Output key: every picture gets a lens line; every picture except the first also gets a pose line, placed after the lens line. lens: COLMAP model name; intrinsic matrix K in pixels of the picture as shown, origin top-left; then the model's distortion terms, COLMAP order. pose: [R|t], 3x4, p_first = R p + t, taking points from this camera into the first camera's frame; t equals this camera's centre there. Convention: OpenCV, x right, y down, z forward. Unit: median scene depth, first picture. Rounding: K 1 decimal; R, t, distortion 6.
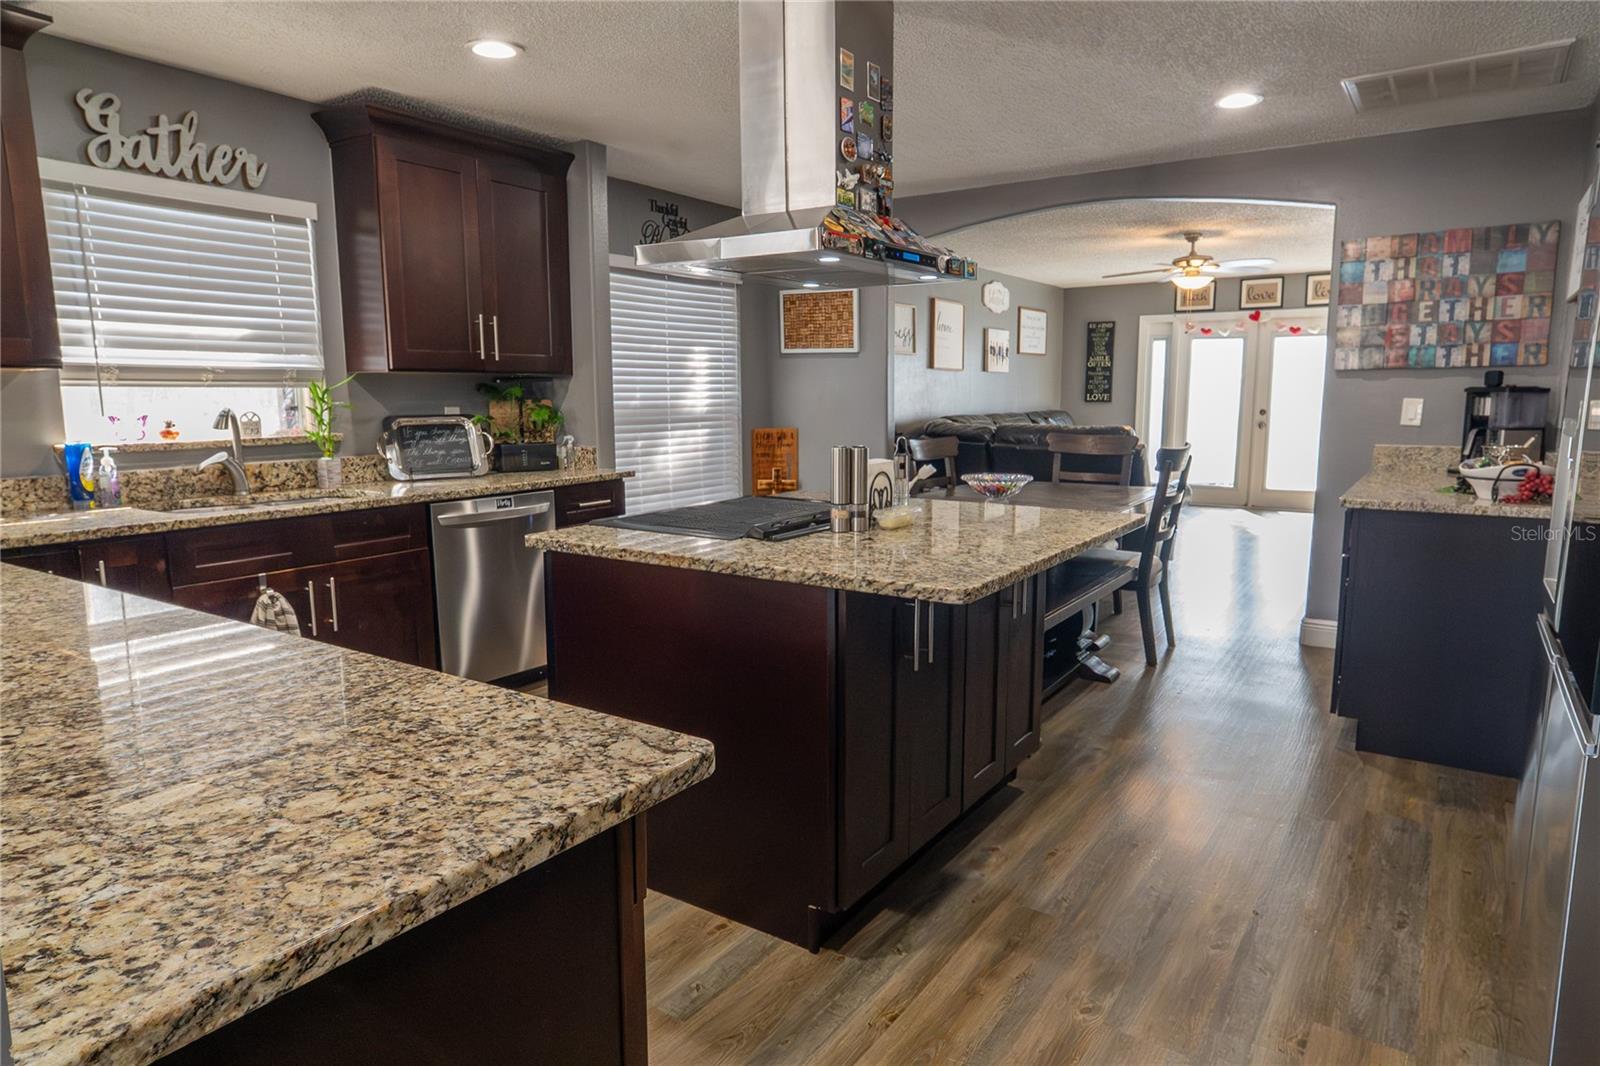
lens RADIAL K [[967.4, 0, 800.0], [0, 967.4, 533.0], [0, 0, 1]] dist [-0.022616, 0.030322]
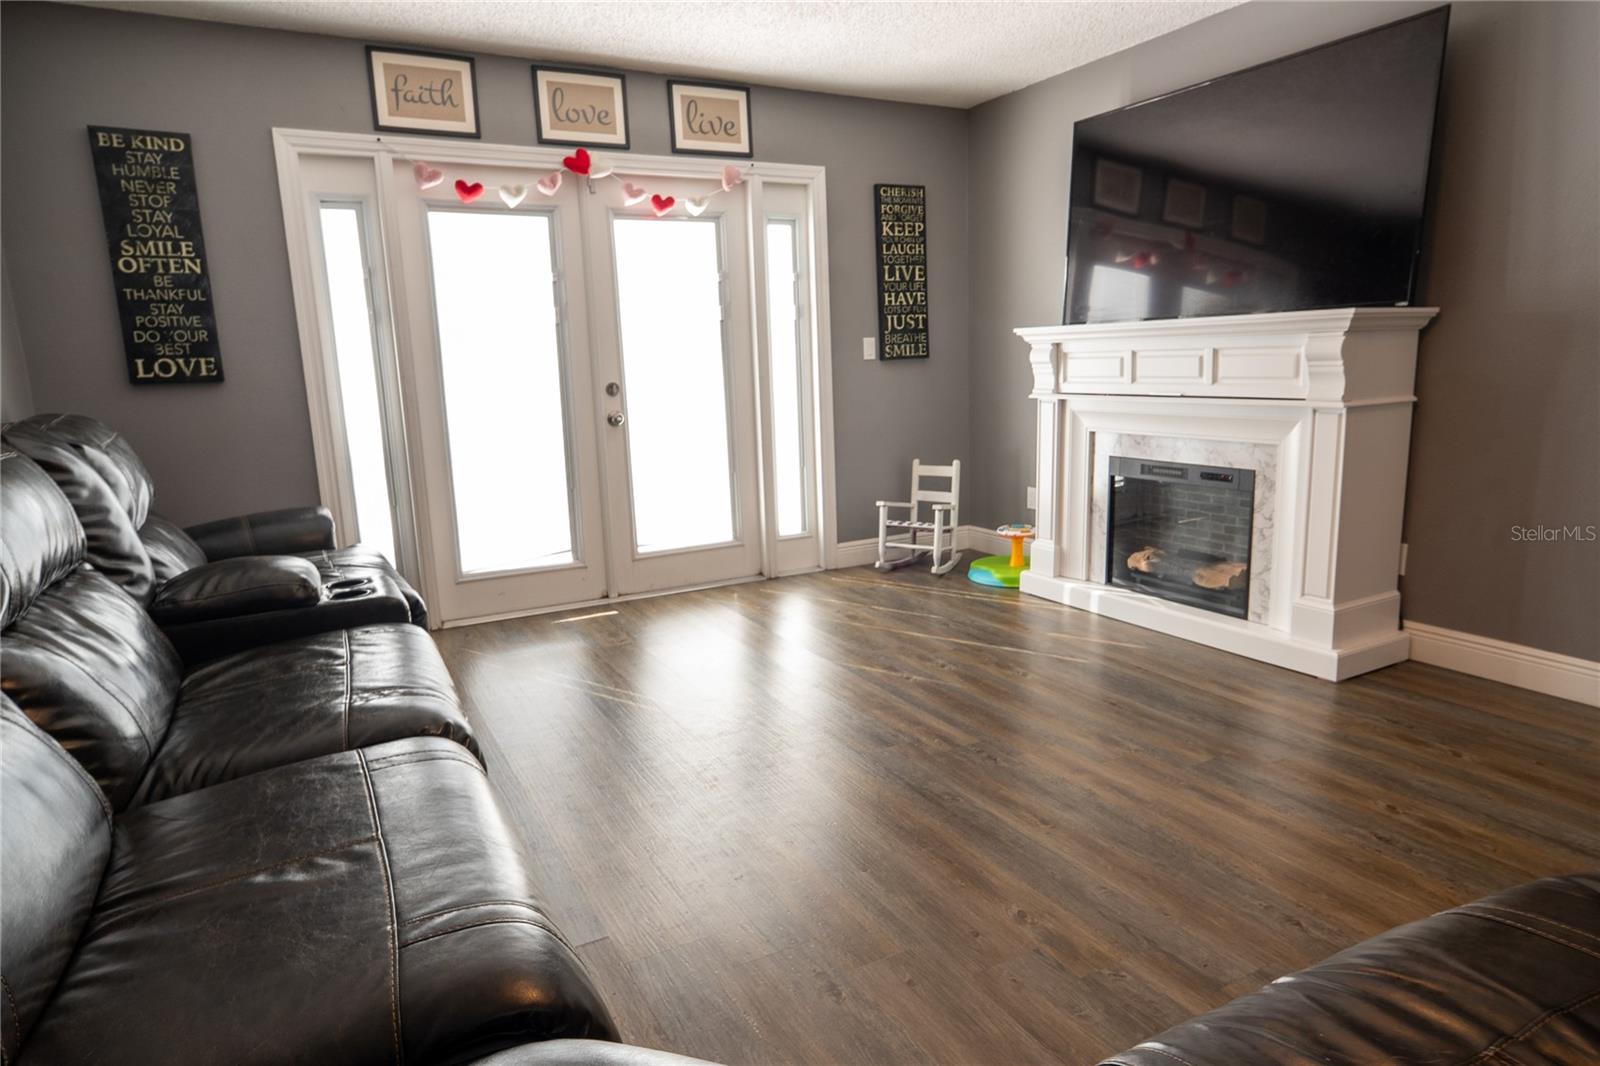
lens RADIAL K [[961.3, 0, 806.7], [0, 961.3, 536.6], [0, 0, 1]] dist [-0.017684, 0.022899]
pose [[0.455519, -0.173602, 0.873135, 0.266744], [0.162020, 0.980588, 0.110440, -0.205410], [-0.875358, 0.091158, 0.474804, 1.587651]]
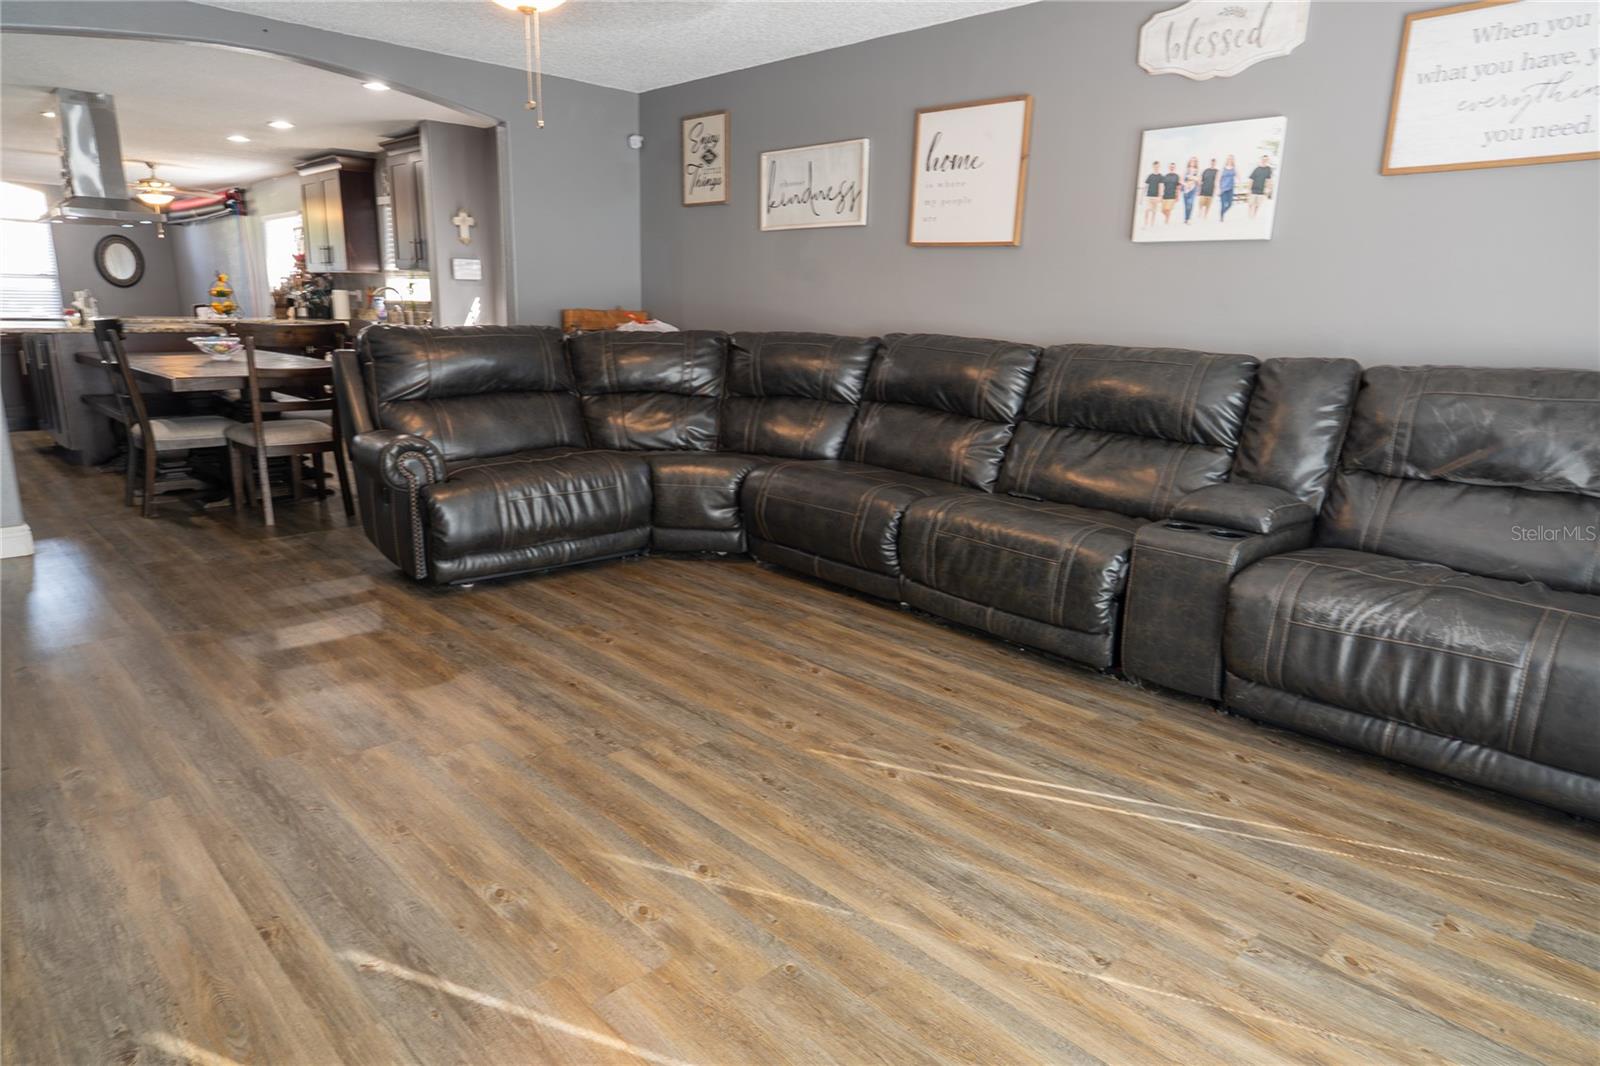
lens RADIAL K [[967.4, 0, 800.0], [0, 967.4, 533.0], [0, 0, 1]] dist [-0.022616, 0.030322]
pose [[-0.202822, 0.227236, -0.952485, 1.313426], [-0.167469, 0.950321, 0.262381, -0.274689], [0.964789, 0.212728, -0.154691, 1.961708]]
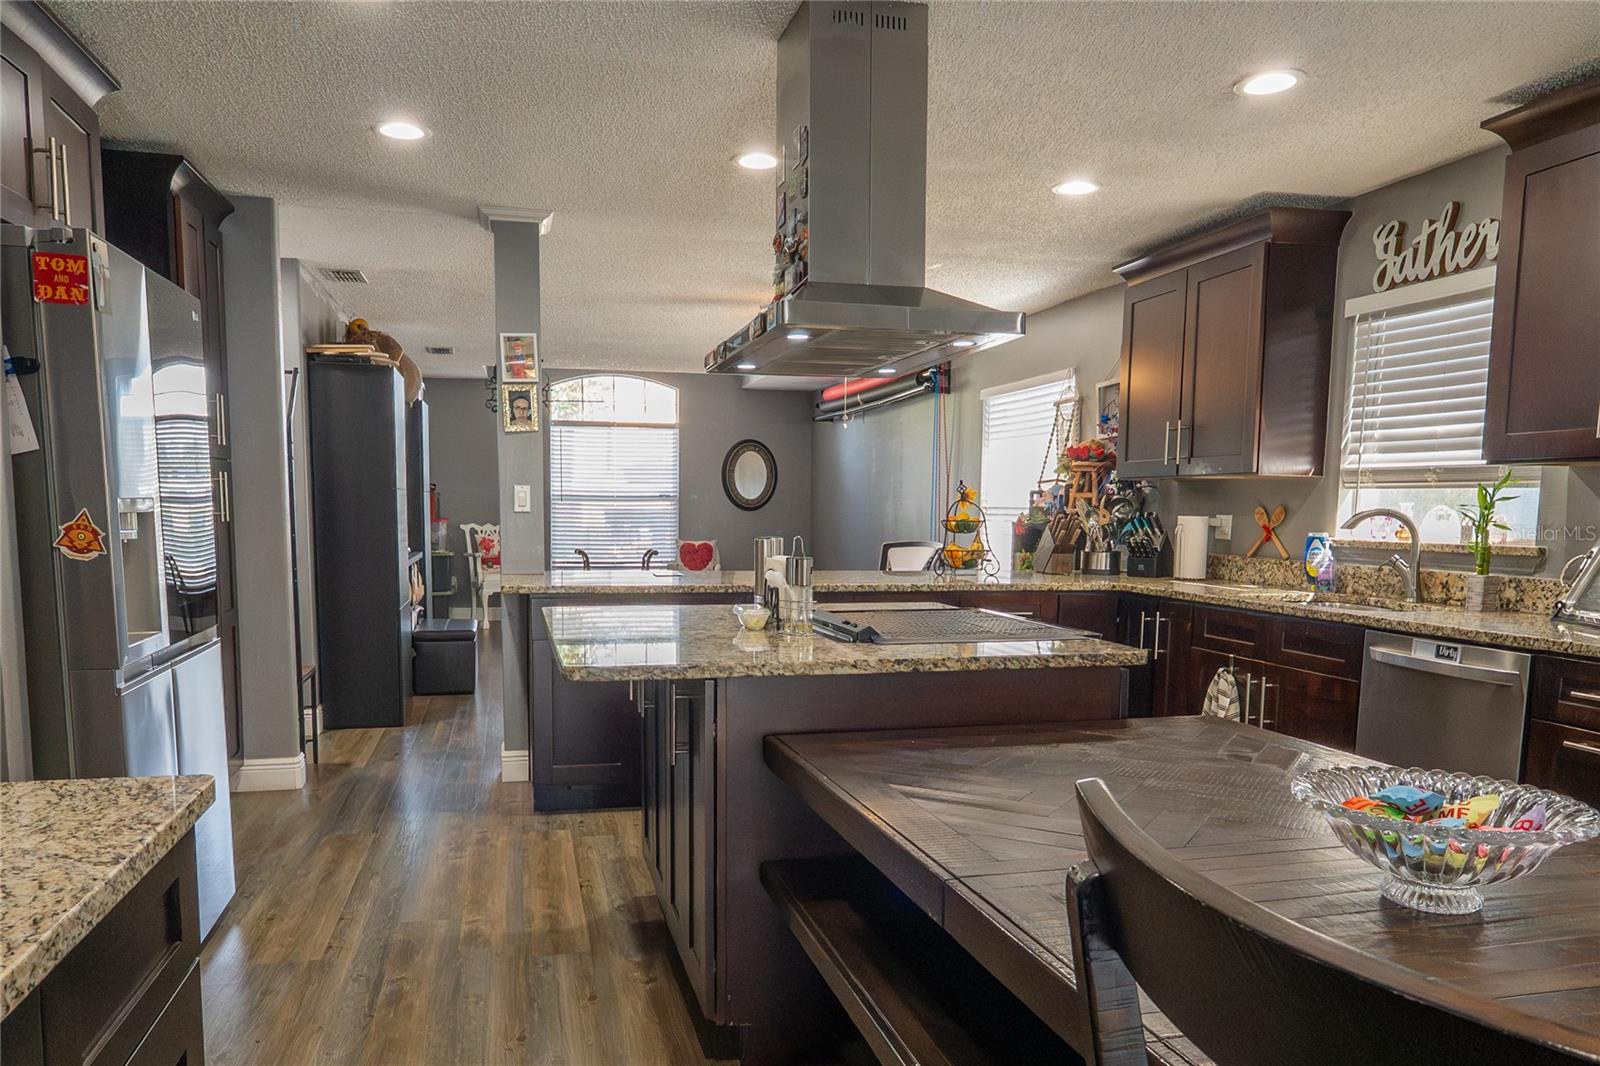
lens RADIAL K [[1110.6, 0, 792.1], [0, 1110.6, 636.3], [0, 0, 1]] dist [0.002198, 0.005990]
pose [[-0.663222, 0.090589, -0.742920, 0.507407], [-0.112692, 0.969243, 0.218789, -0.140594], [0.739890, 0.228826, -0.632615, 0.992808]]
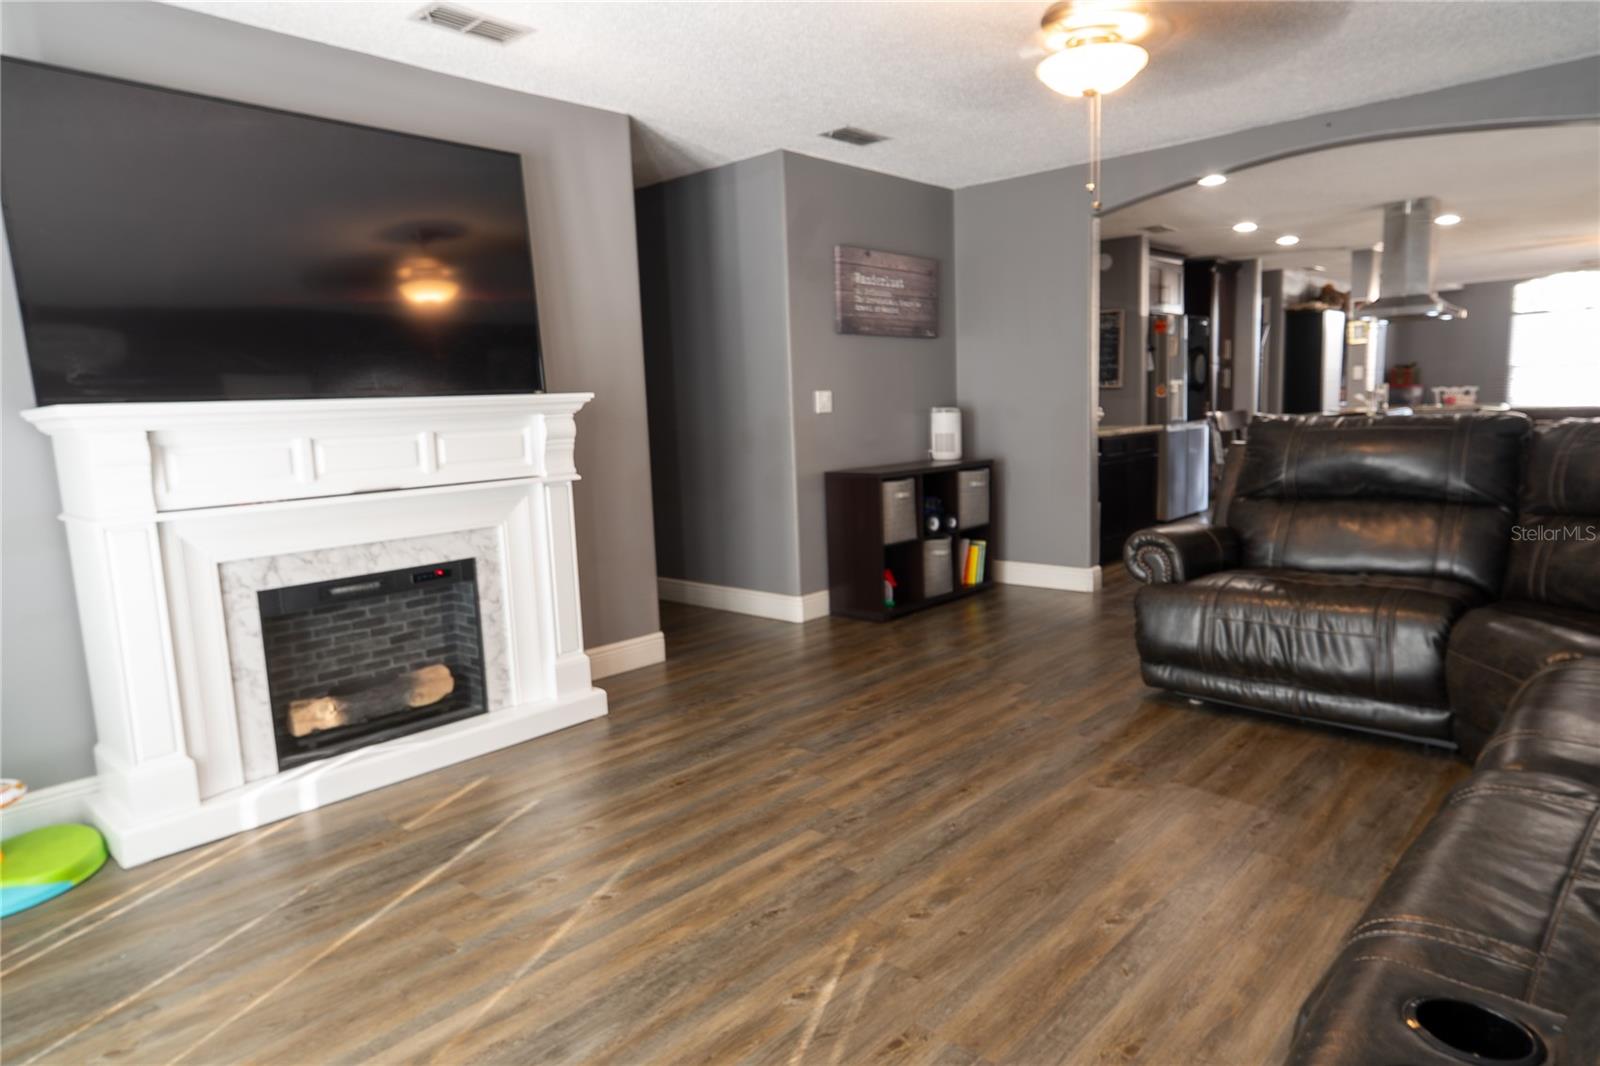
lens RADIAL K [[961.3, 0, 806.7], [0, 961.3, 536.6], [0, 0, 1]] dist [-0.017684, 0.022899]
pose [[-0.989328, 0.023923, 0.143727, 0.751577], [0.064062, 0.957388, 0.281610, -0.320338], [-0.130865, 0.287813, -0.948703, 2.293171]]
